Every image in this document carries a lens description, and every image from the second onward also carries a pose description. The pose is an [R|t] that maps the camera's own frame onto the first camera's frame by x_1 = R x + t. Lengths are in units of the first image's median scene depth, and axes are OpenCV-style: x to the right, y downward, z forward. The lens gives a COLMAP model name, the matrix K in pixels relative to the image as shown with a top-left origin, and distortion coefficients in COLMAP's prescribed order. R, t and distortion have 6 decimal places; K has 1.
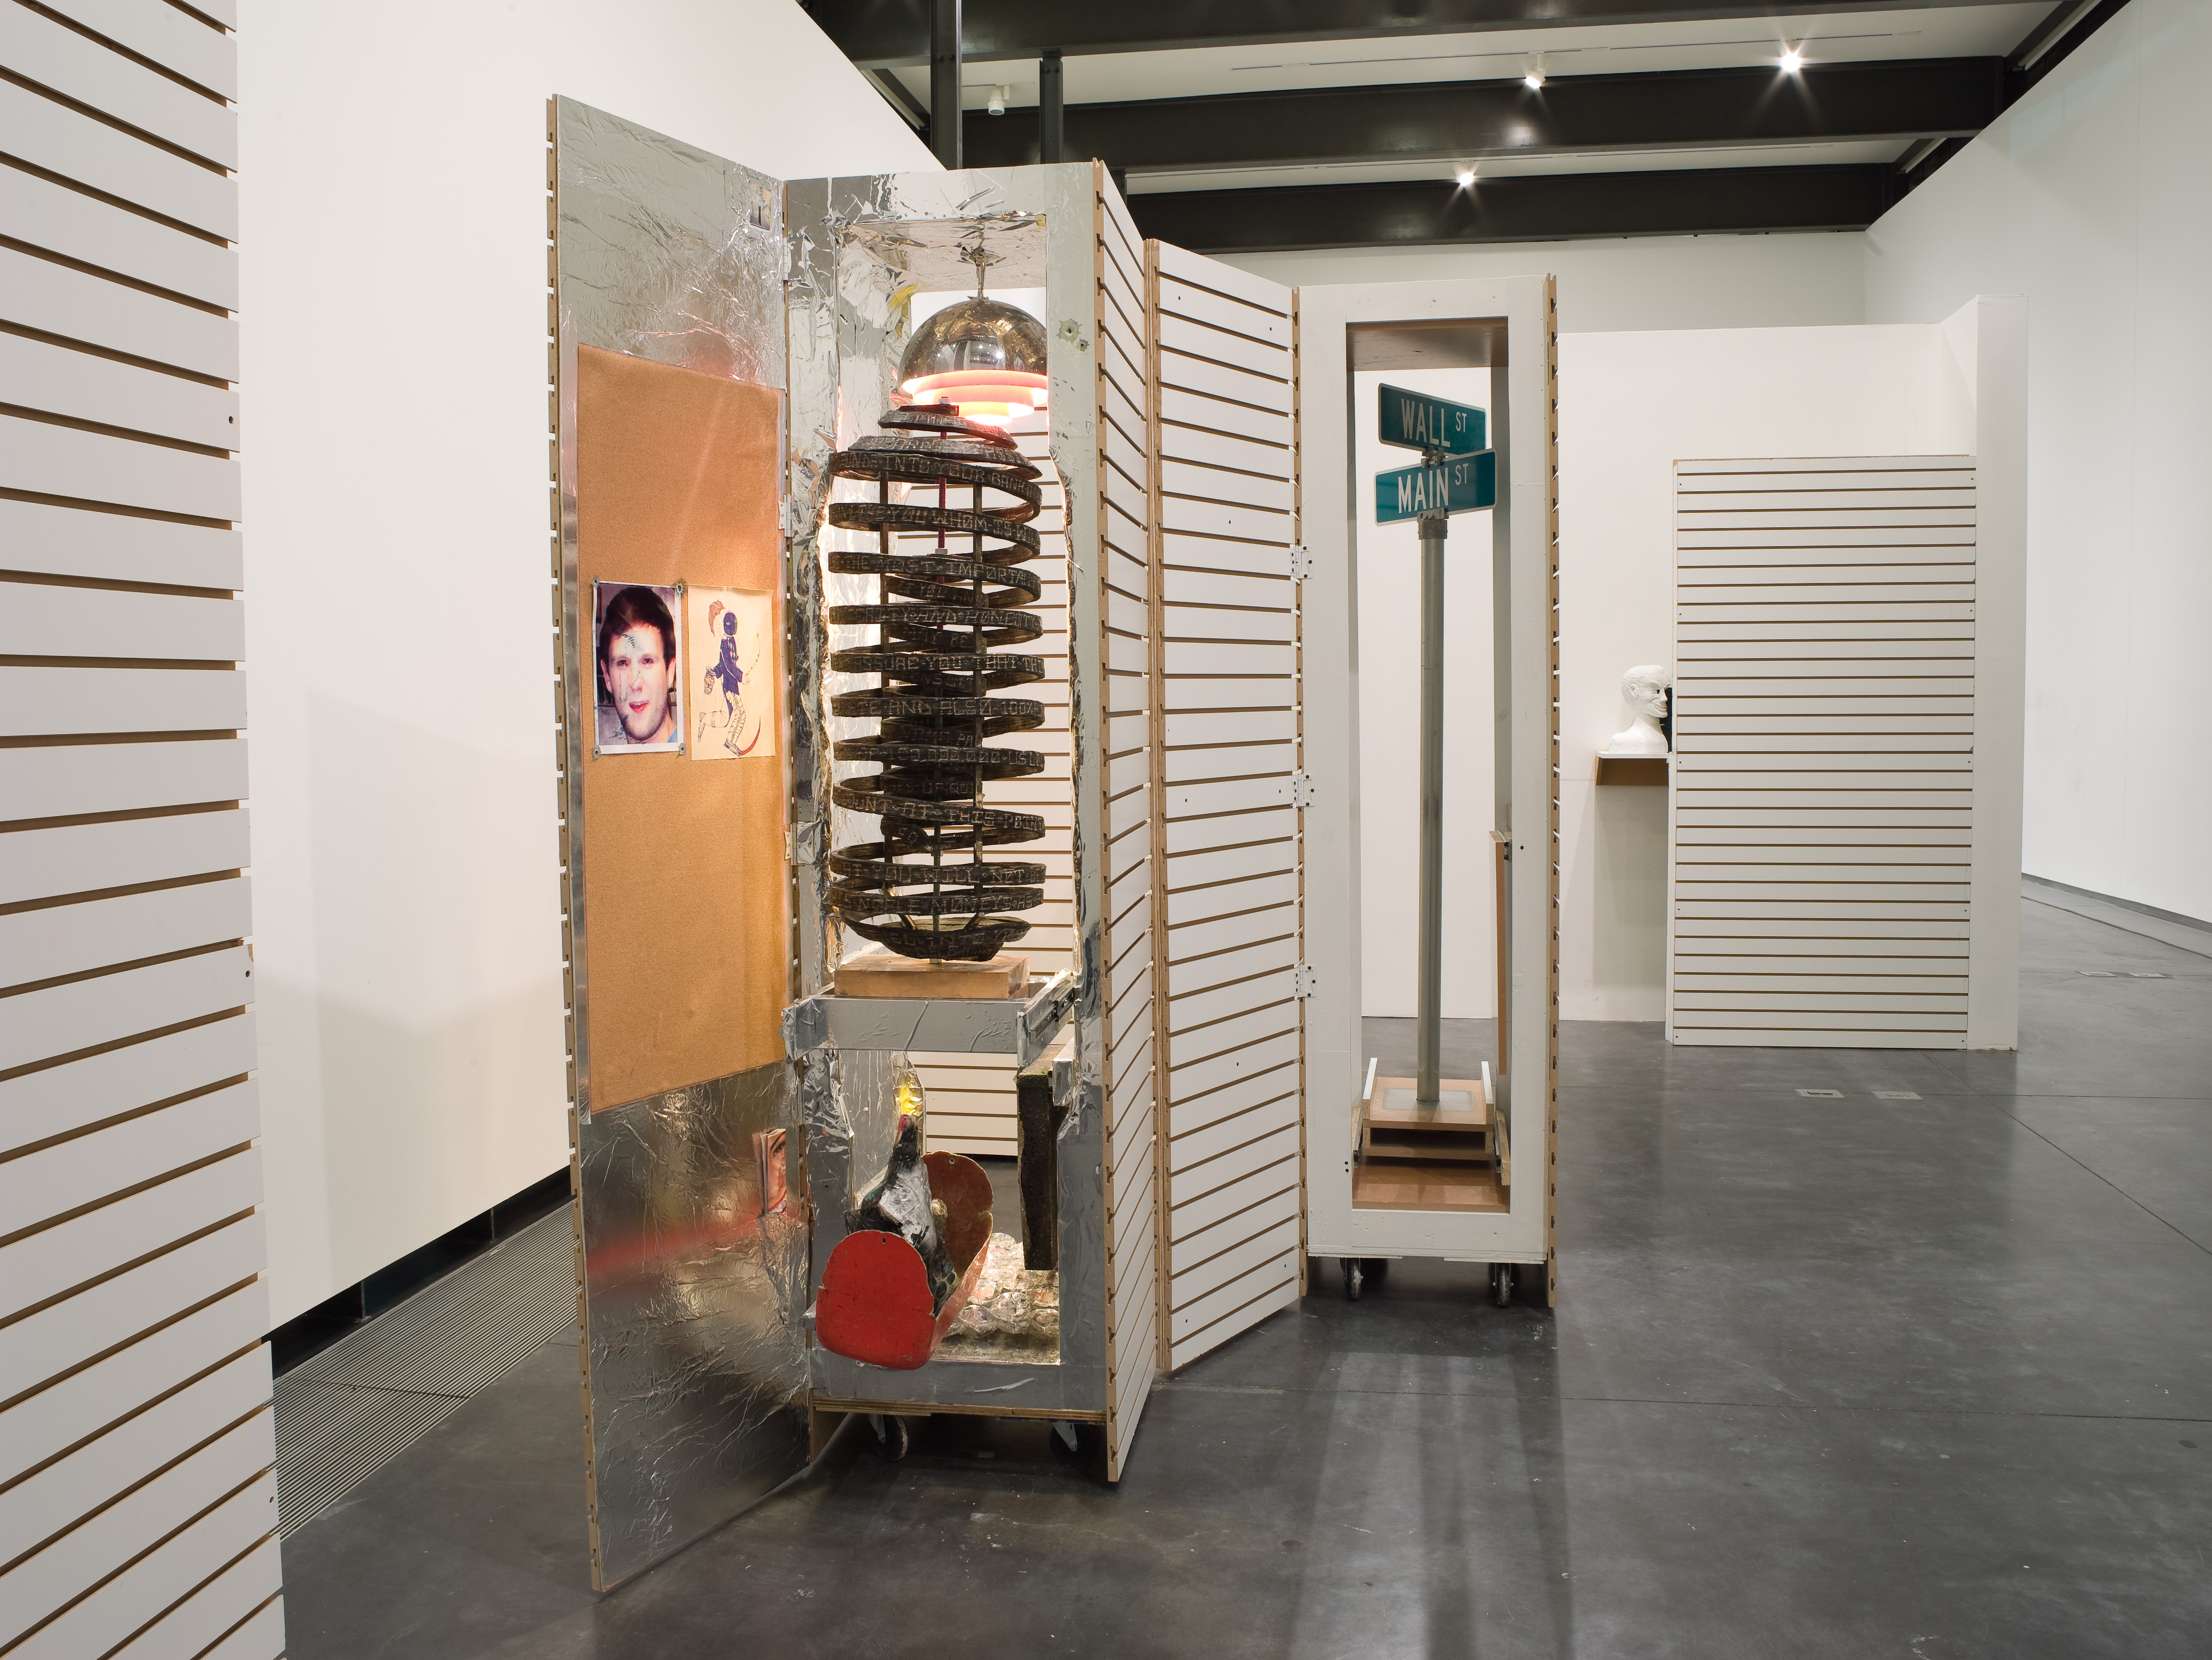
lens RADIAL K [[1809.7, 0, 1128.8], [0, 1809.7, 828.4], [0, 0, 1]] dist [-0.112591, 0.081895]
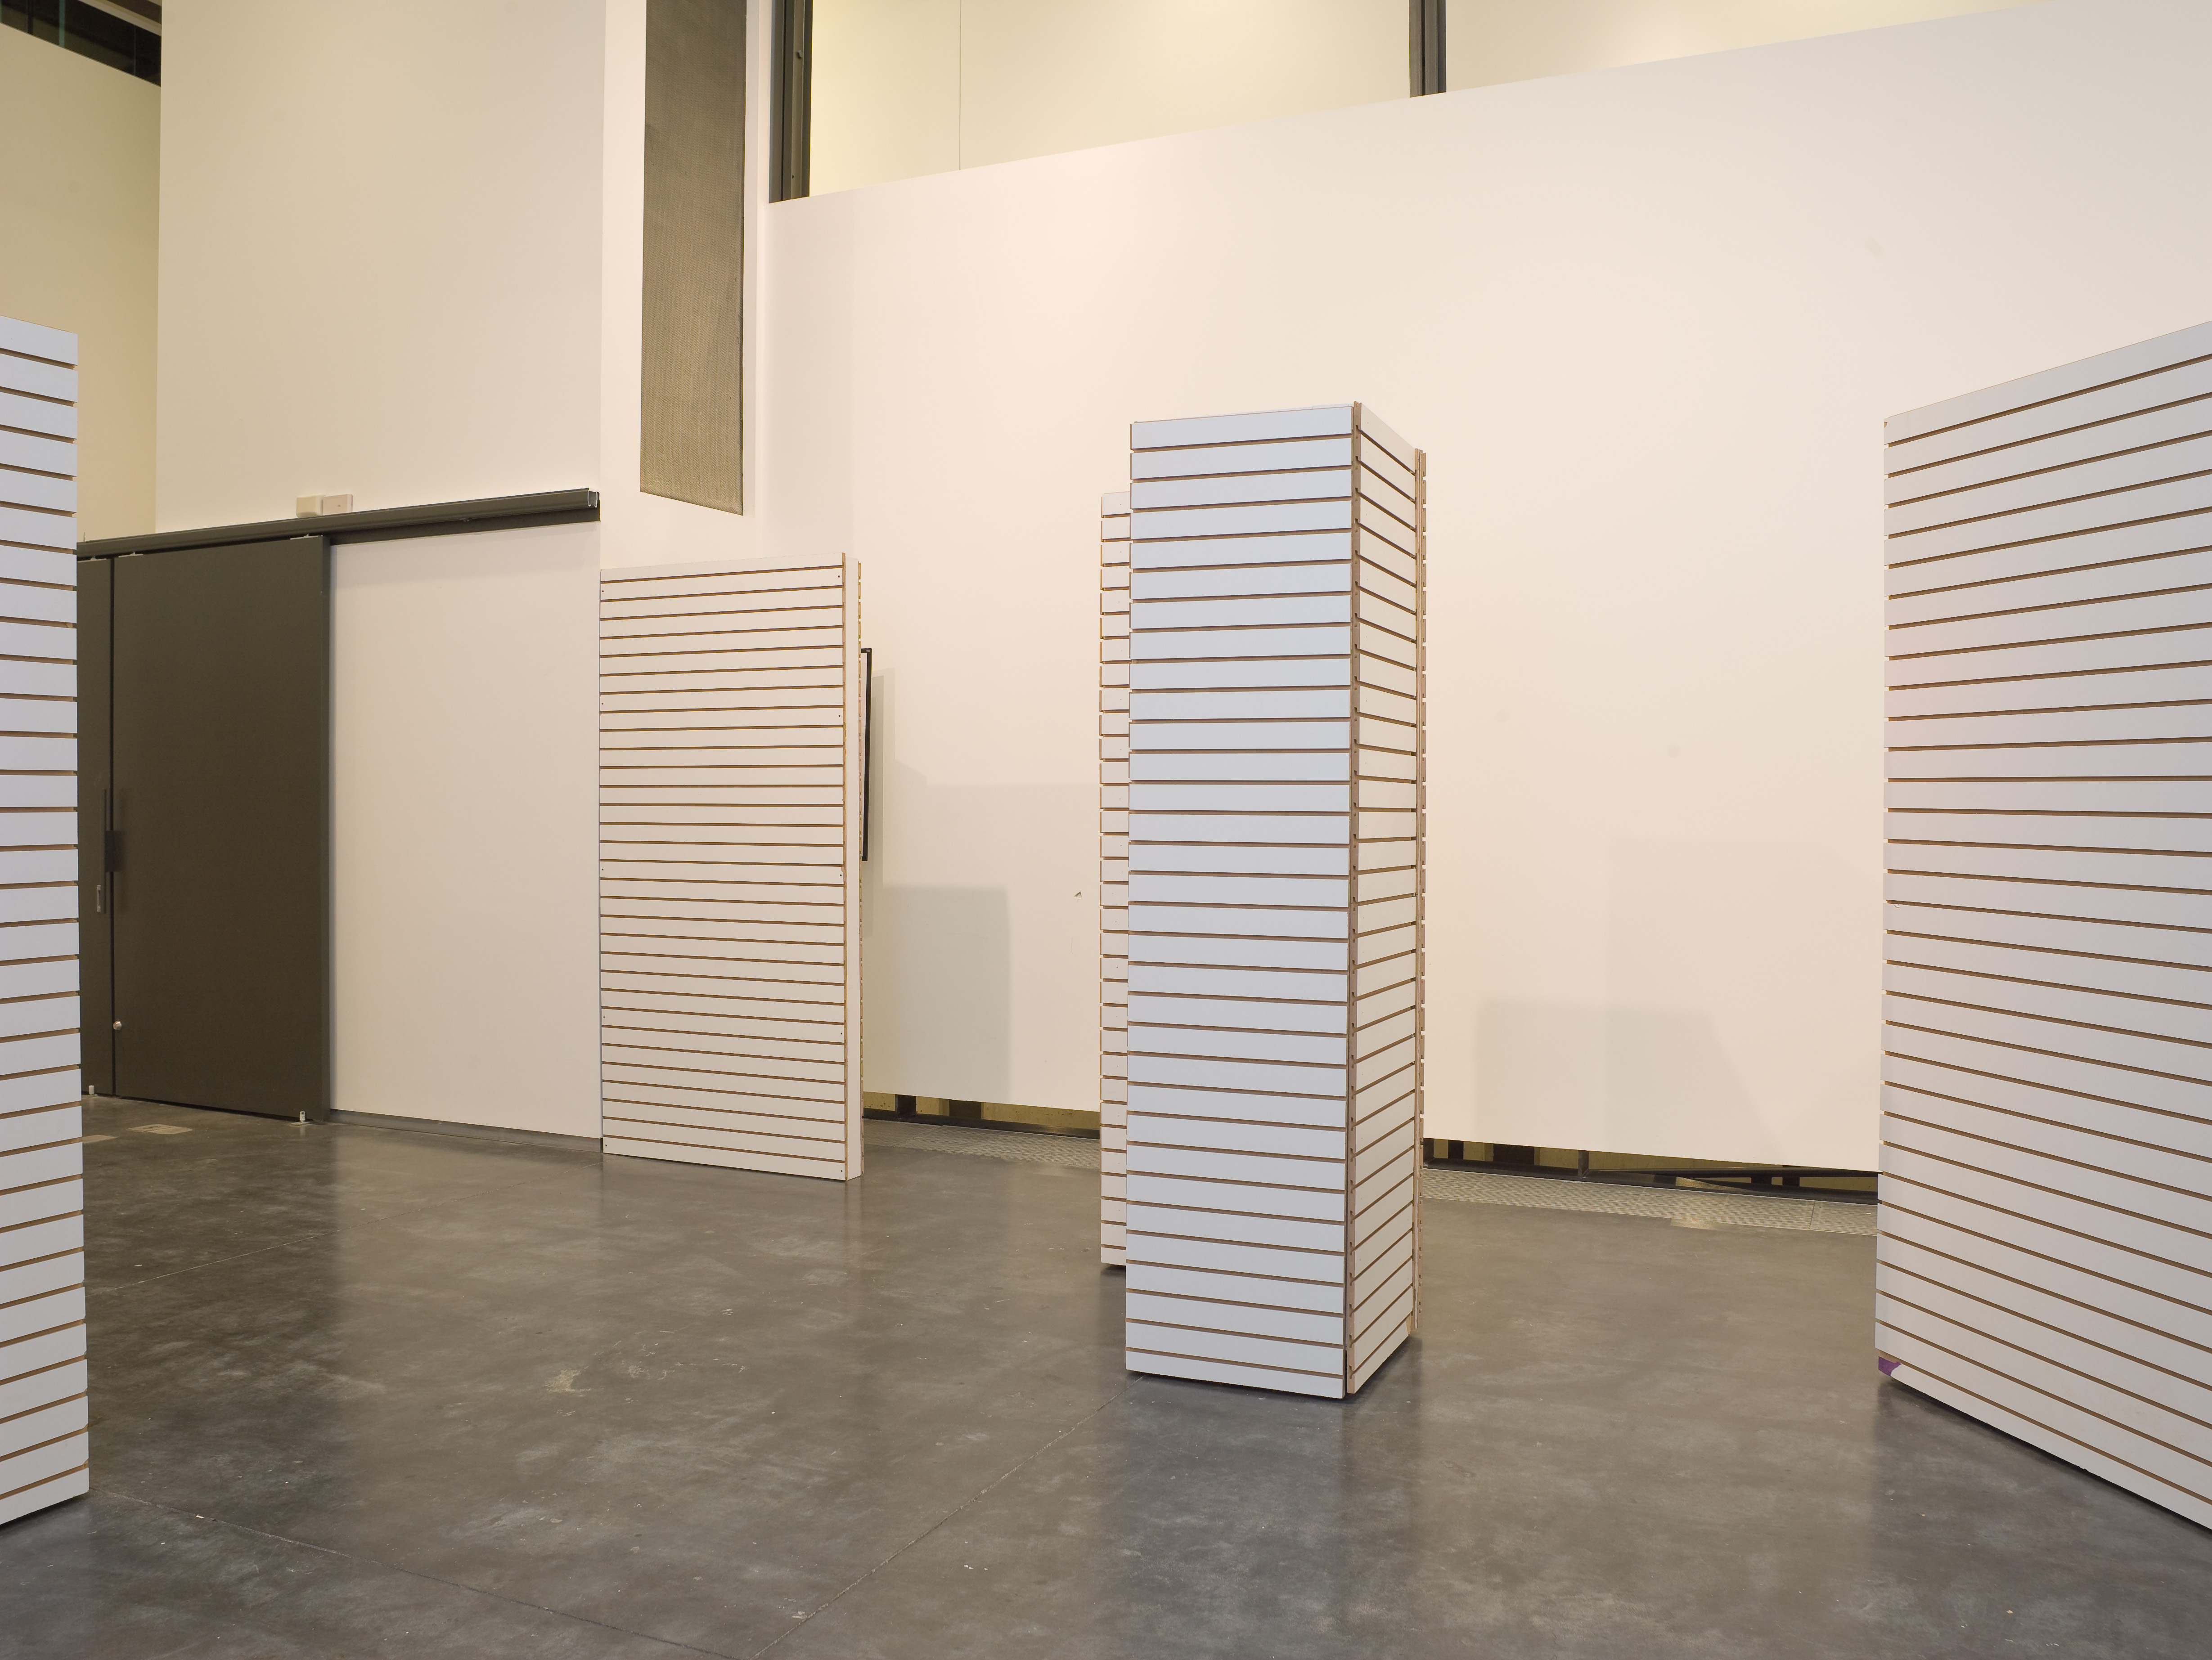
lens RADIAL K [[1809.7, 0, 1112.6], [0, 1809.7, 821.2], [0, 0, 1]] dist [-0.112591, 0.081895]
pose [[-0.273182, 0.021564, -0.961721, 1.728716], [-0.061588, 0.997306, 0.039856, -0.125686], [0.959989, 0.070119, -0.271118, 1.540261]]
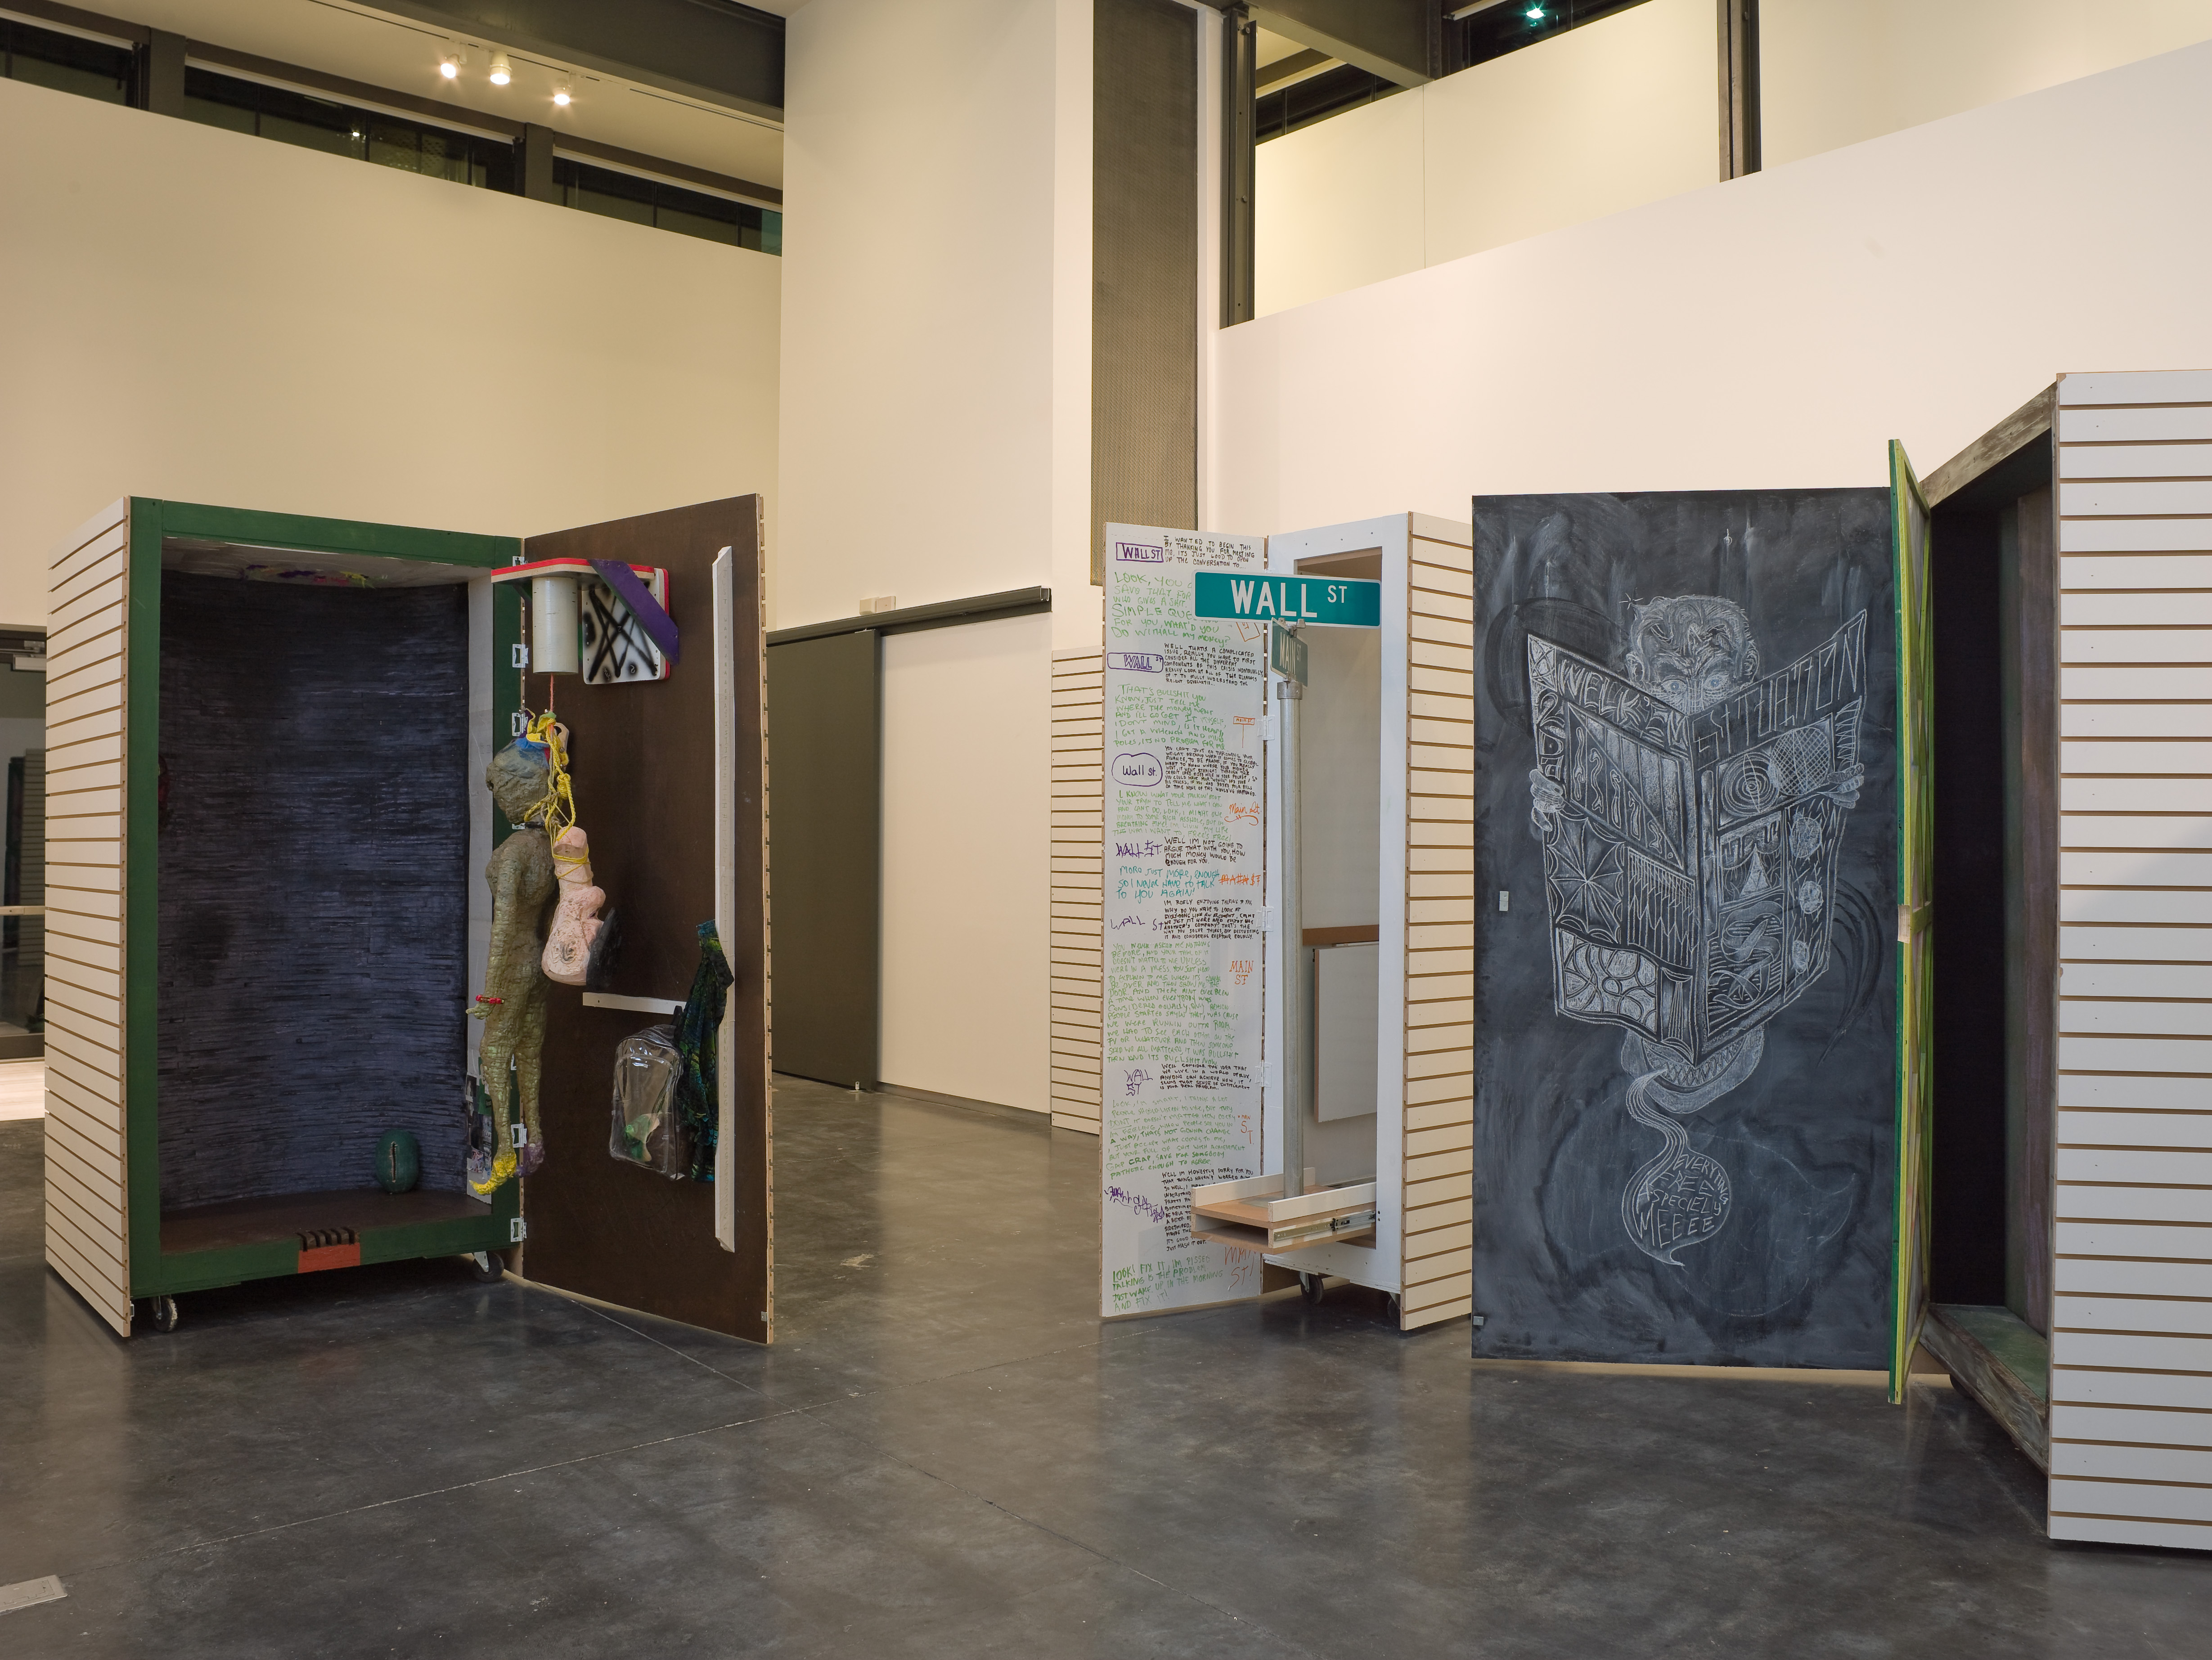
lens RADIAL K [[1809.7, 0, 1097.7], [0, 1809.7, 830.9], [0, 0, 1]] dist [-0.112591, 0.081895]
pose [[-0.656670, 0.004324, -0.754165, 1.804850], [-0.047504, 0.997761, 0.047083, -0.171528], [0.752680, 0.066744, -0.654994, 2.235803]]
